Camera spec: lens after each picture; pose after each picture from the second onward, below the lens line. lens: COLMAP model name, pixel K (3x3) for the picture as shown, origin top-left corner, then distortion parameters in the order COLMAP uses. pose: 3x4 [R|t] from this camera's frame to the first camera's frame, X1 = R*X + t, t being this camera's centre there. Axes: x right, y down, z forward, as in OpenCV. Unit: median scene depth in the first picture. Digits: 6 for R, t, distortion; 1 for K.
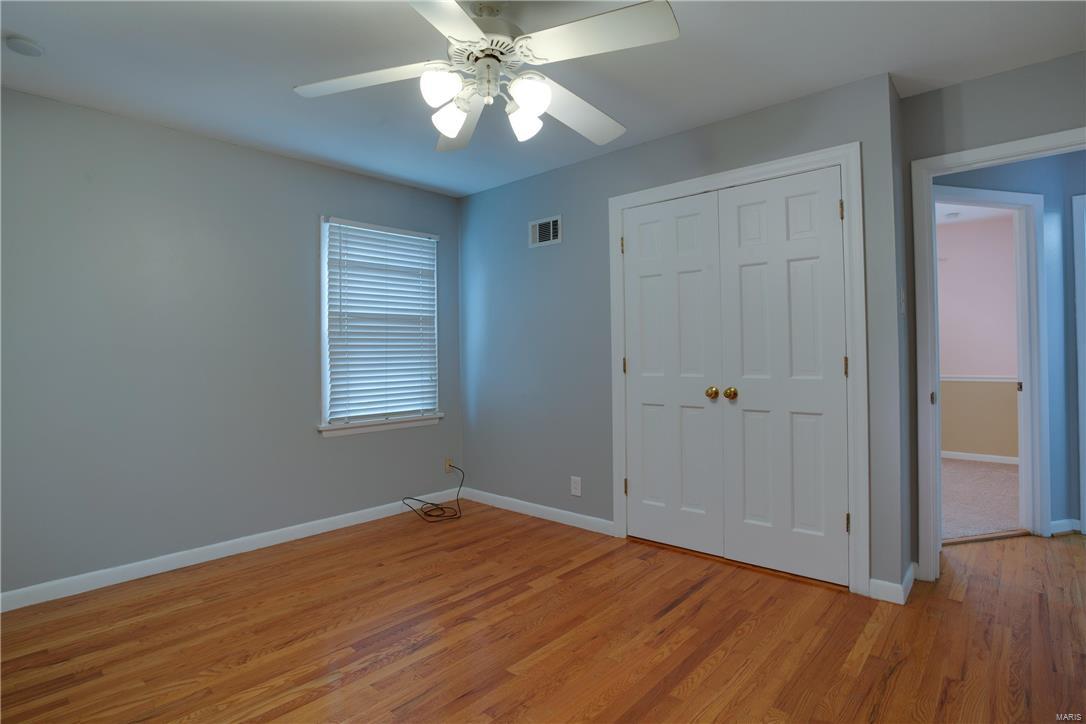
lens RADIAL K [[549.1, 0, 535.8], [0, 549.1, 346.4], [0, 0, 1]] dist [-0.060801, 0.021214]
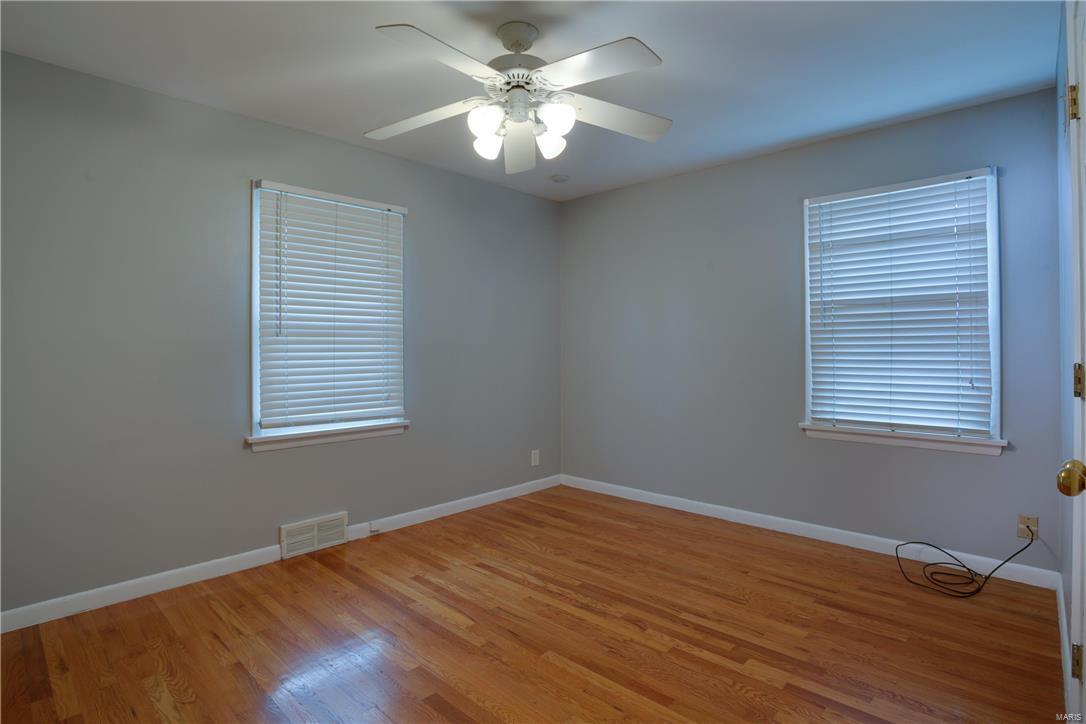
lens RADIAL K [[549.1, 0, 535.8], [0, 549.1, 346.4], [0, 0, 1]] dist [-0.060801, 0.021214]
pose [[-0.019041, 0.008825, -0.999780, 0.838169], [0.016193, 0.999833, 0.008517, -0.005220], [0.999688, -0.016027, -0.019180, 0.841345]]
